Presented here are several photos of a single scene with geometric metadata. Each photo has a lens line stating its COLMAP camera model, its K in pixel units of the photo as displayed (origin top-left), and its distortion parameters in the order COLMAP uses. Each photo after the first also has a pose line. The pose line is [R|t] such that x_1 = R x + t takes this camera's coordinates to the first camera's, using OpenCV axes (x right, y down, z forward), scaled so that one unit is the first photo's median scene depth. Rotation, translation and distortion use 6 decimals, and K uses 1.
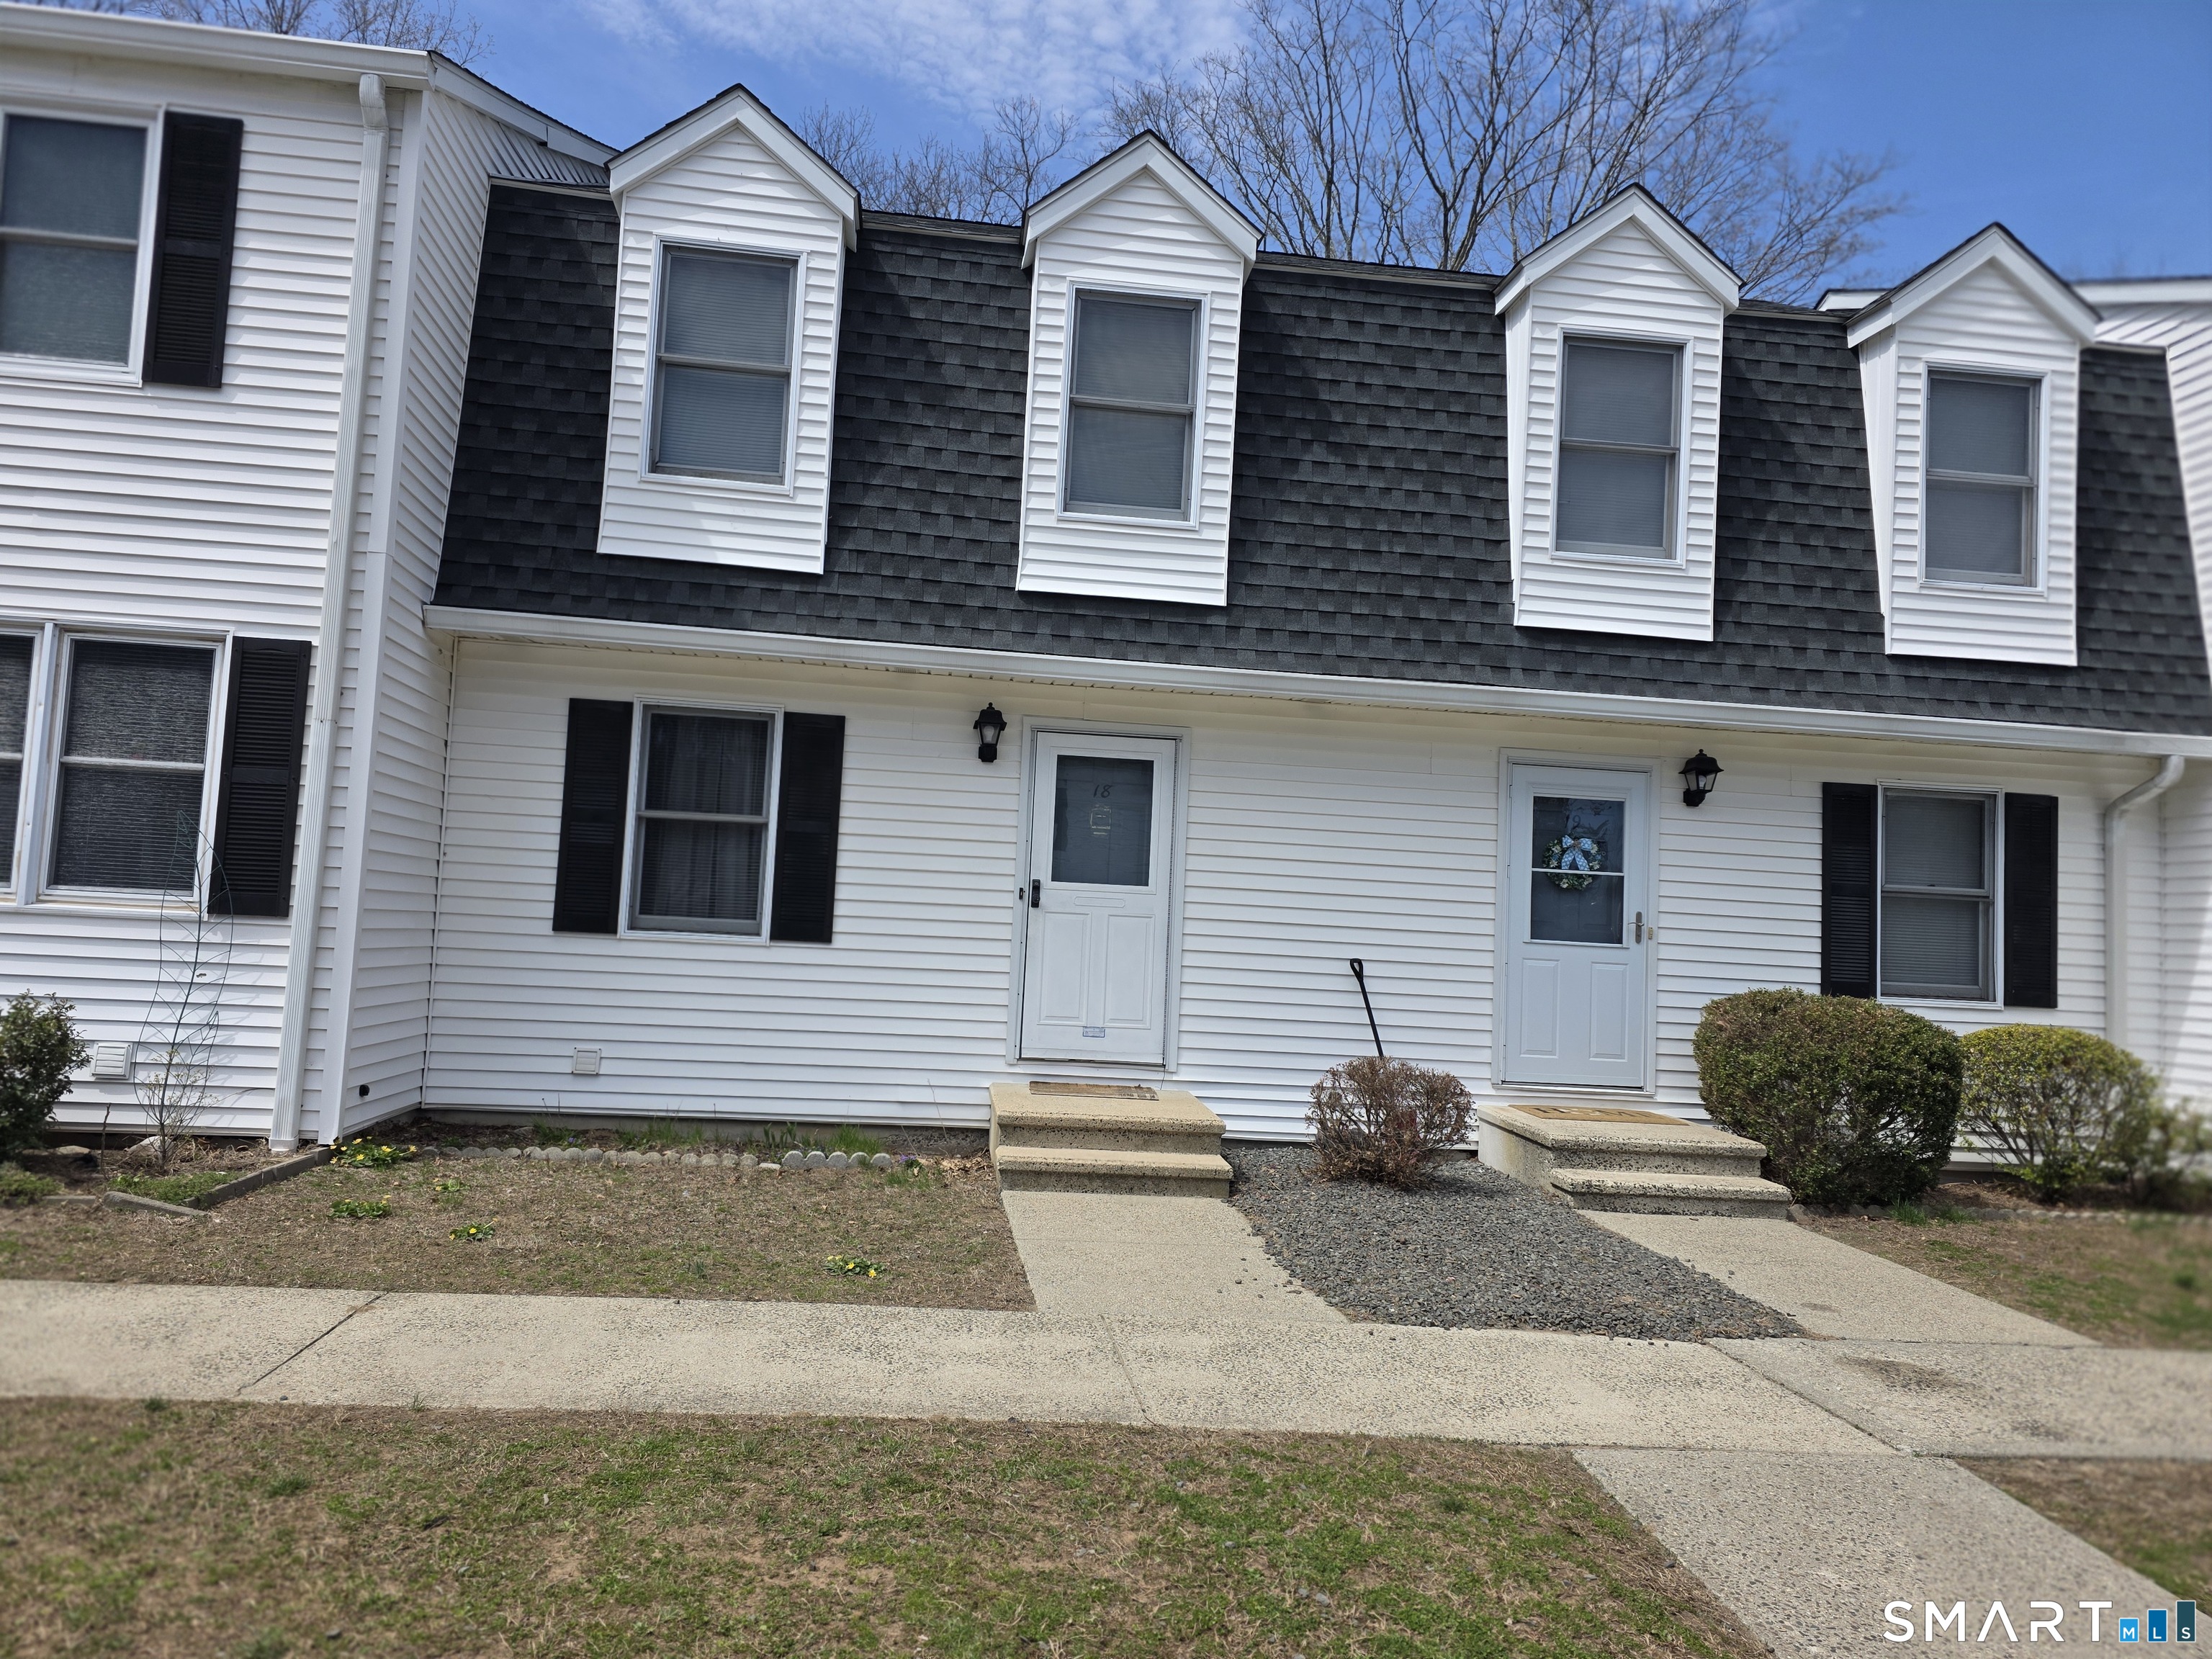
lens RADIAL K [[1496.3, 0, 1082.8], [0, 1496.3, 827.9], [0, 0, 1]] dist [0.052233, -0.043065]
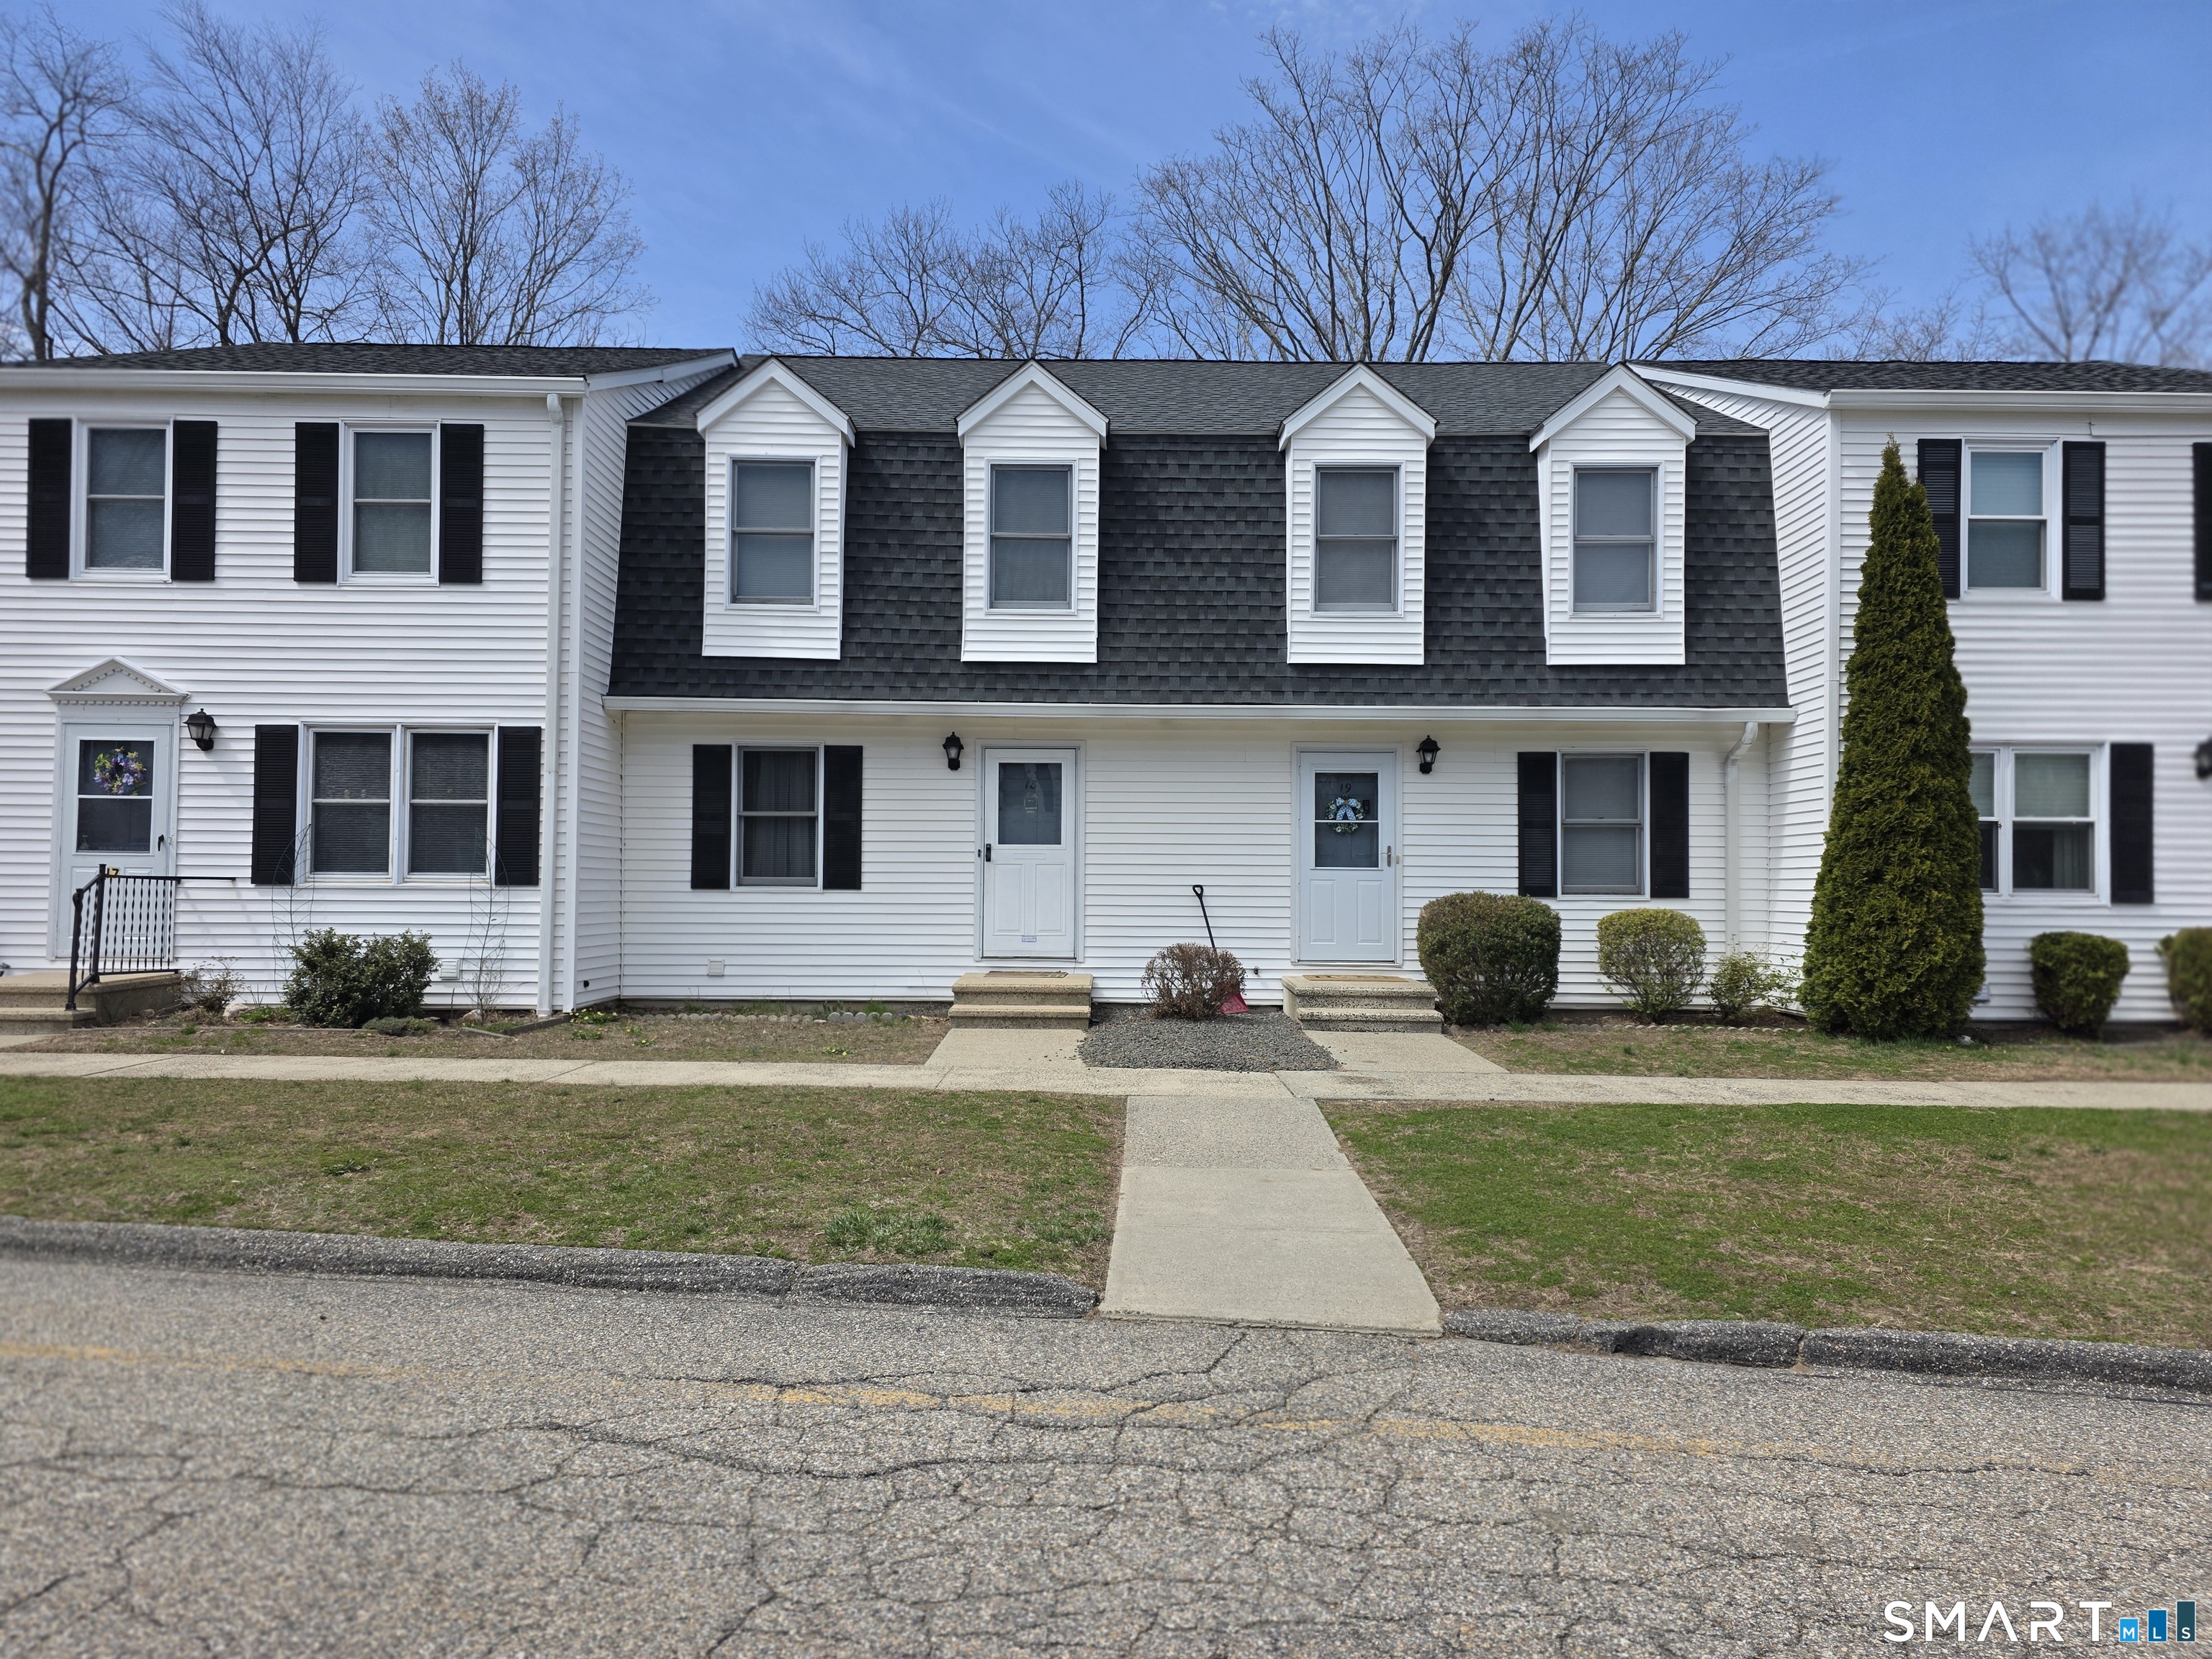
lens RADIAL K [[1496.3, 0, 1113.2], [0, 1496.3, 842.8], [0, 0, 1]] dist [0.052233, -0.043065]
pose [[0.993032, -0.047216, -0.107970, 0.270388], [0.051080, 0.998139, 0.033313, -0.011830], [0.106196, -0.038596, 0.993596, -0.546976]]
